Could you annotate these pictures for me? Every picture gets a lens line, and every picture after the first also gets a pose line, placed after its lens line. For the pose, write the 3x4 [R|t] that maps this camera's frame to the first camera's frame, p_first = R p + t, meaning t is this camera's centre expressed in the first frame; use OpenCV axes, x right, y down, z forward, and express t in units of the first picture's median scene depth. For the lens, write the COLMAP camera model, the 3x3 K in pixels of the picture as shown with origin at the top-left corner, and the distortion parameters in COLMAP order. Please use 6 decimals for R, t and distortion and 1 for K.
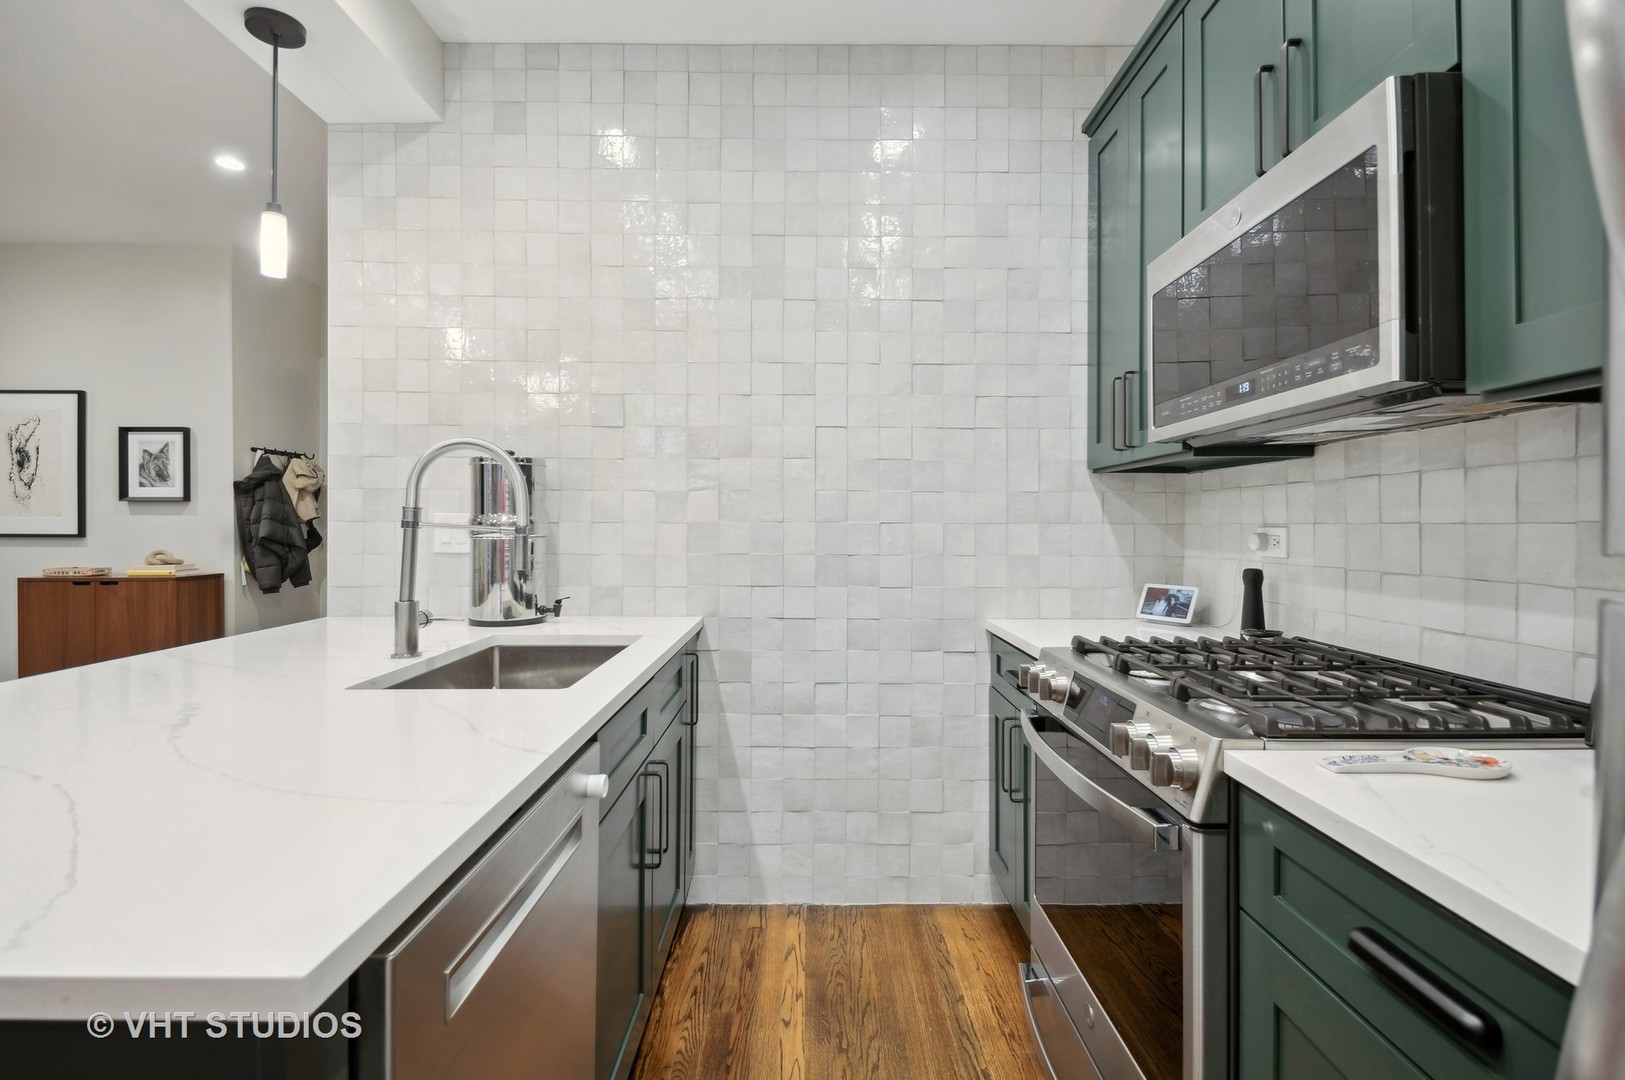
lens RADIAL K [[750.6, 0, 813.9], [0, 750.6, 525.7], [0, 0, 1]] dist [0.015081, -0.011140]
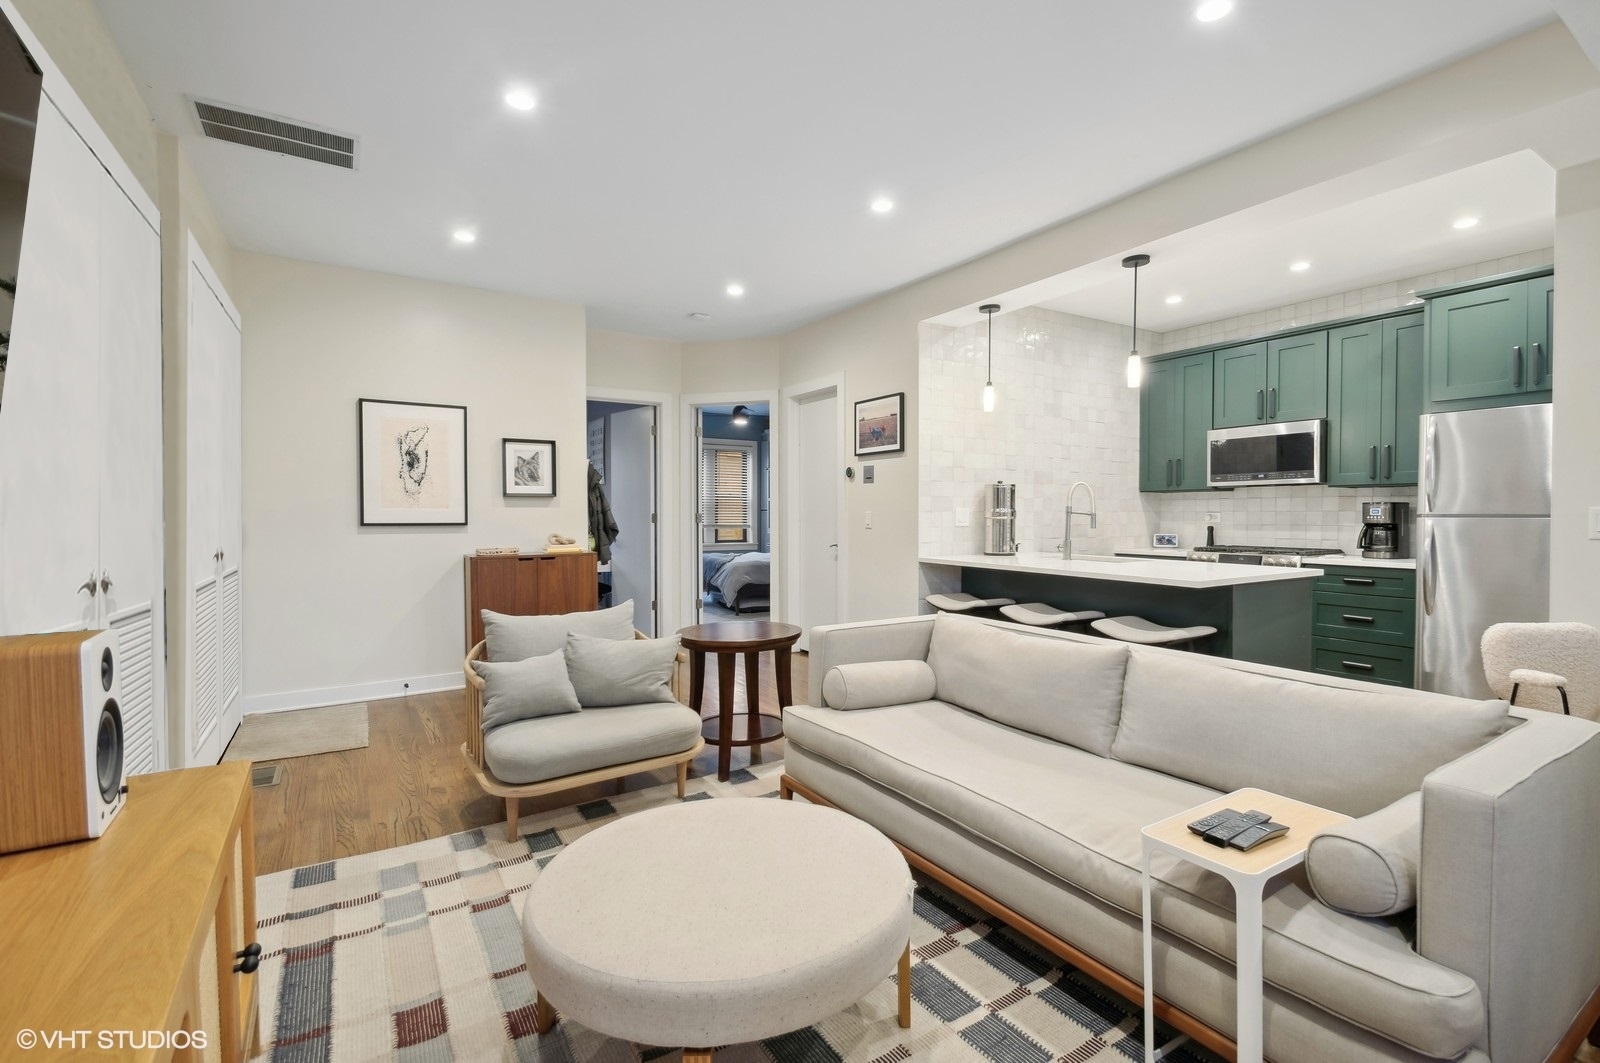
lens RADIAL K [[739.1, 0, 798.6], [0, 739.1, 528.5], [0, 0, 1]] dist [0.015081, -0.011140]
pose [[0.853473, -0.014710, 0.520929, -2.006590], [0.004269, 0.999765, 0.021237, -0.003853], [-0.521119, -0.015901, 0.853336, -0.587787]]
